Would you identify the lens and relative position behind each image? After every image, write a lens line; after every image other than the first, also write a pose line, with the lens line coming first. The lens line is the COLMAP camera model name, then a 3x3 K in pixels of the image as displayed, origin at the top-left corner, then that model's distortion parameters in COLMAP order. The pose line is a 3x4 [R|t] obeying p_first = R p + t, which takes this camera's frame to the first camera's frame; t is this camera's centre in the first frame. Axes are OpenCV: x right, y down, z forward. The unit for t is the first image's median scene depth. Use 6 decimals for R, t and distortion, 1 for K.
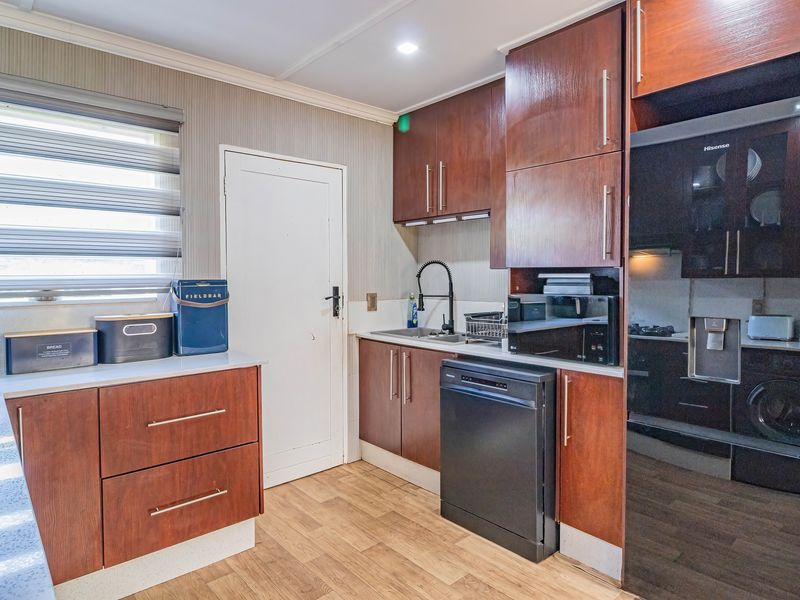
lens RADIAL K [[483.9, 0, 399.8], [0, 483.9, 283.0], [0, 0, 1]] dist [-0.000727, -0.000076]
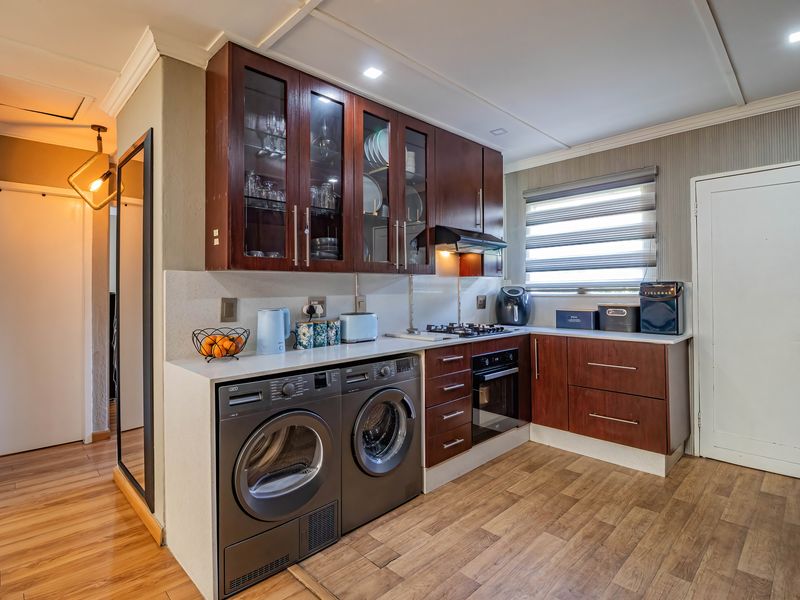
lens RADIAL K [[417.0, 0, 400.8], [0, 417.0, 284.2], [0, 0, 1]] dist [0.004829, -0.016271]
pose [[0.052102, -0.009708, -0.998595, 0.764248], [-0.009255, 0.999905, -0.010204, 0.019663], [0.998599, 0.009774, 0.052007, 0.176440]]
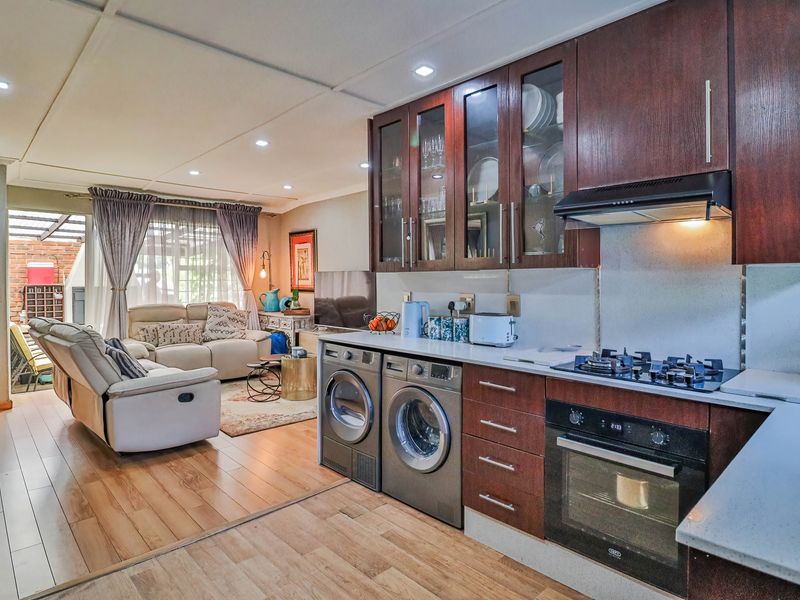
lens RADIAL K [[463.3, 0, 400.6], [0, 463.3, 282.1], [0, 0, 1]] dist [-0.001945, -0.011503]
pose [[-0.999301, 0.003357, -0.037227, -0.067140], [0.002556, 0.999765, 0.021547, -0.013141], [0.037291, 0.021437, -0.999075, 1.191249]]
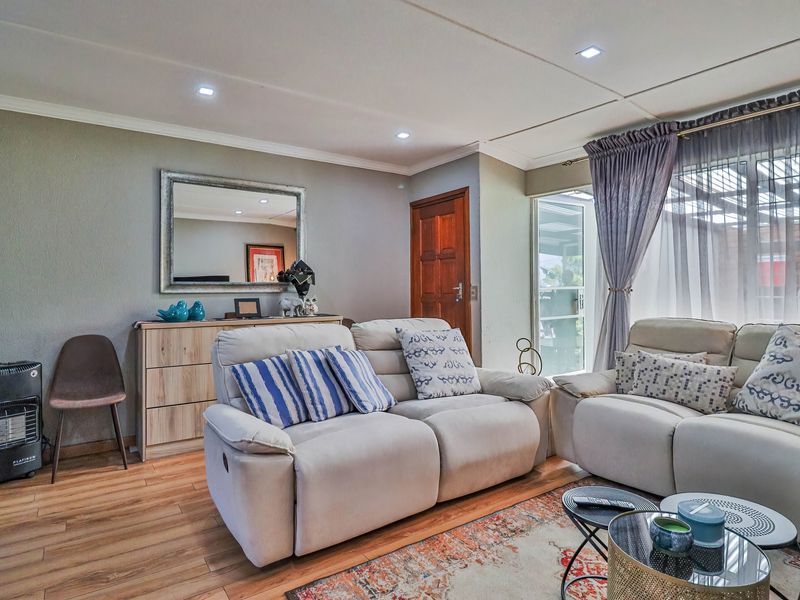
lens RADIAL K [[463.3, 0, 400.6], [0, 463.3, 282.1], [0, 0, 1]] dist [-0.001945, -0.011503]
pose [[0.111578, 0.011756, 0.993686, -0.272325], [0.019874, 0.999704, -0.014059, 0.047908], [-0.993557, 0.021317, 0.111312, -0.560127]]
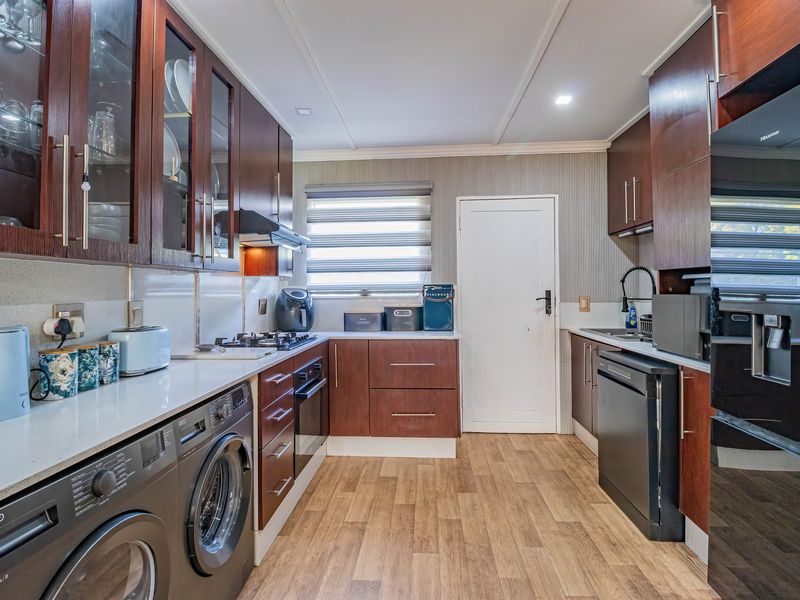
lens RADIAL K [[417.0, 0, 400.8], [0, 417.0, 284.2], [0, 0, 1]] dist [0.004829, -0.016271]
pose [[0.703254, -0.012082, -0.710836, 0.479364], [-0.006666, 0.999700, -0.023586, 0.025110], [0.710907, 0.021325, 0.702963, -0.057050]]
